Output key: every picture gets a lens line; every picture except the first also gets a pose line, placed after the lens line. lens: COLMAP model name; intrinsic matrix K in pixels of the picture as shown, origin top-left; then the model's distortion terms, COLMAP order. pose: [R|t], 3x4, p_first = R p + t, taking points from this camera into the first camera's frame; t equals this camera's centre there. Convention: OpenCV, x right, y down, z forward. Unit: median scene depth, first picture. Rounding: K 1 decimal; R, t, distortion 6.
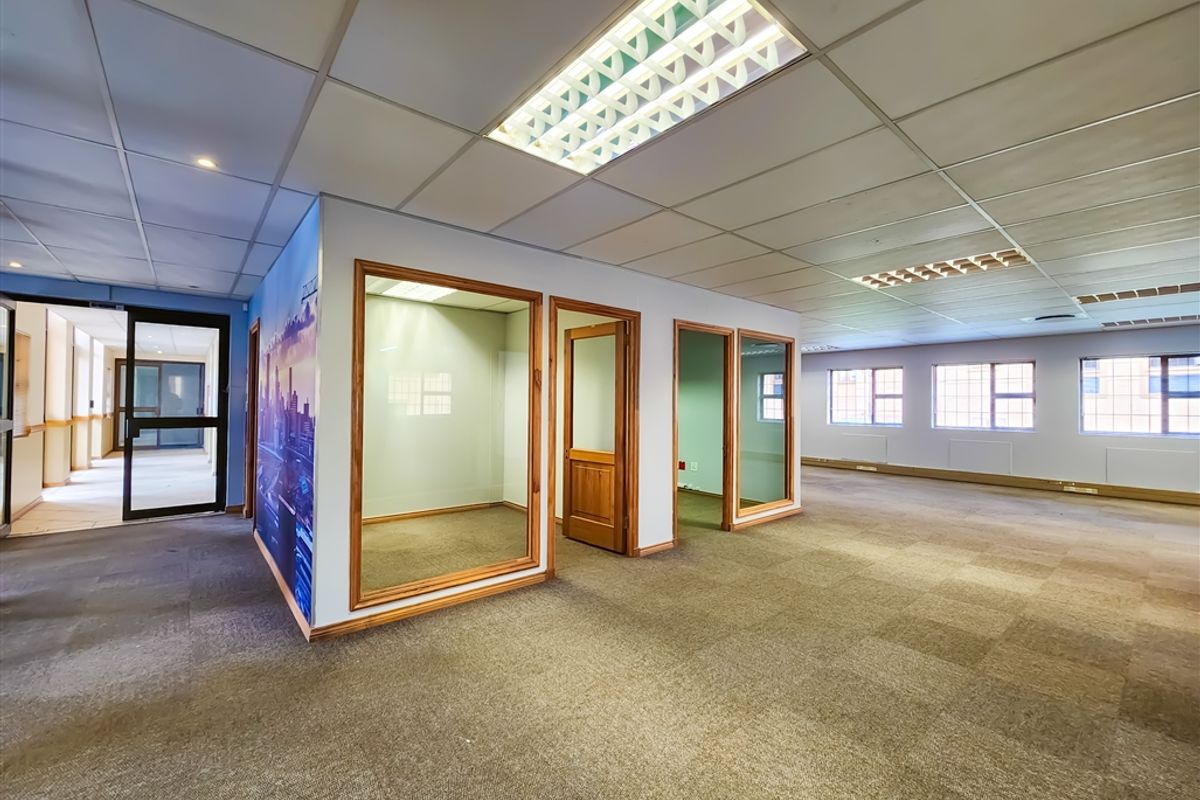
lens RADIAL K [[490.4, 0, 600.3], [0, 490.4, 396.3], [0, 0, 1]] dist [-0.000766, -0.000042]
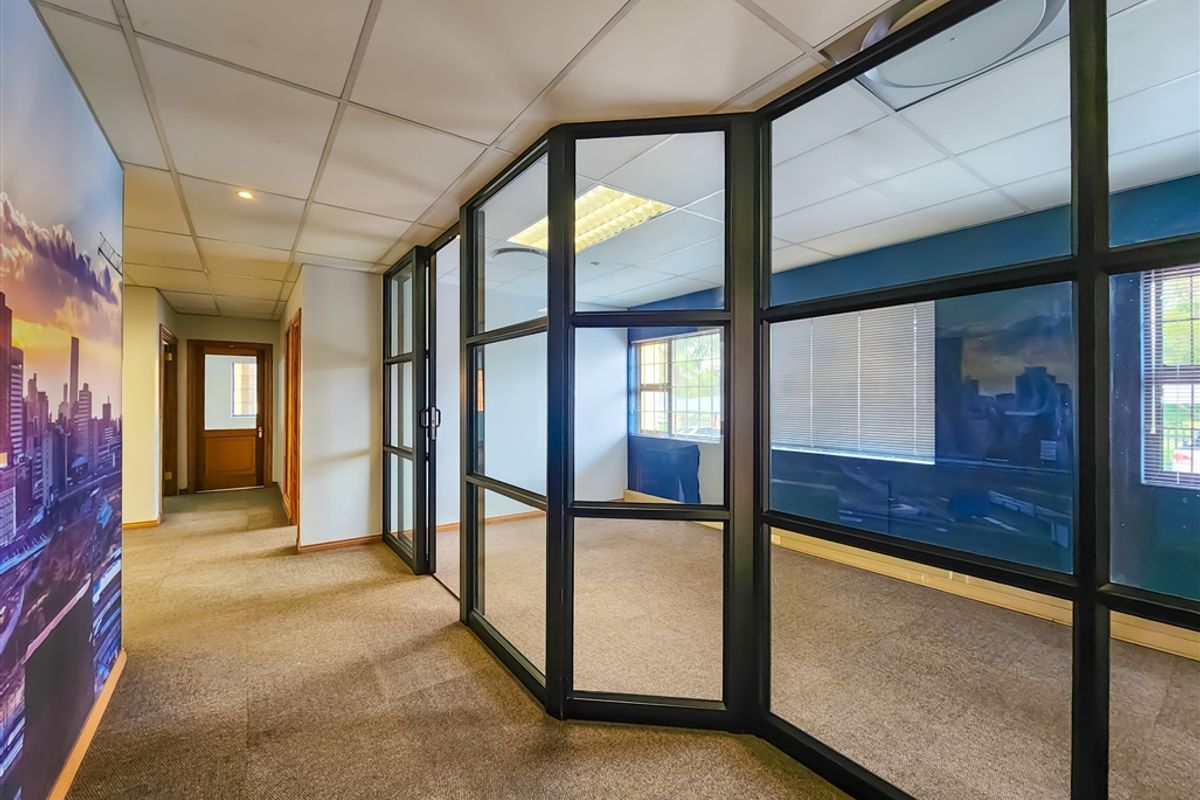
lens RADIAL K [[490.4, 0, 600.3], [0, 490.4, 396.3], [0, 0, 1]] dist [-0.000766, -0.000042]
pose [[-0.997055, -0.013881, 0.075420, -1.403667], [-0.015226, 0.999735, -0.017285, 0.004939], [-0.075160, -0.018382, -0.997002, 1.686830]]
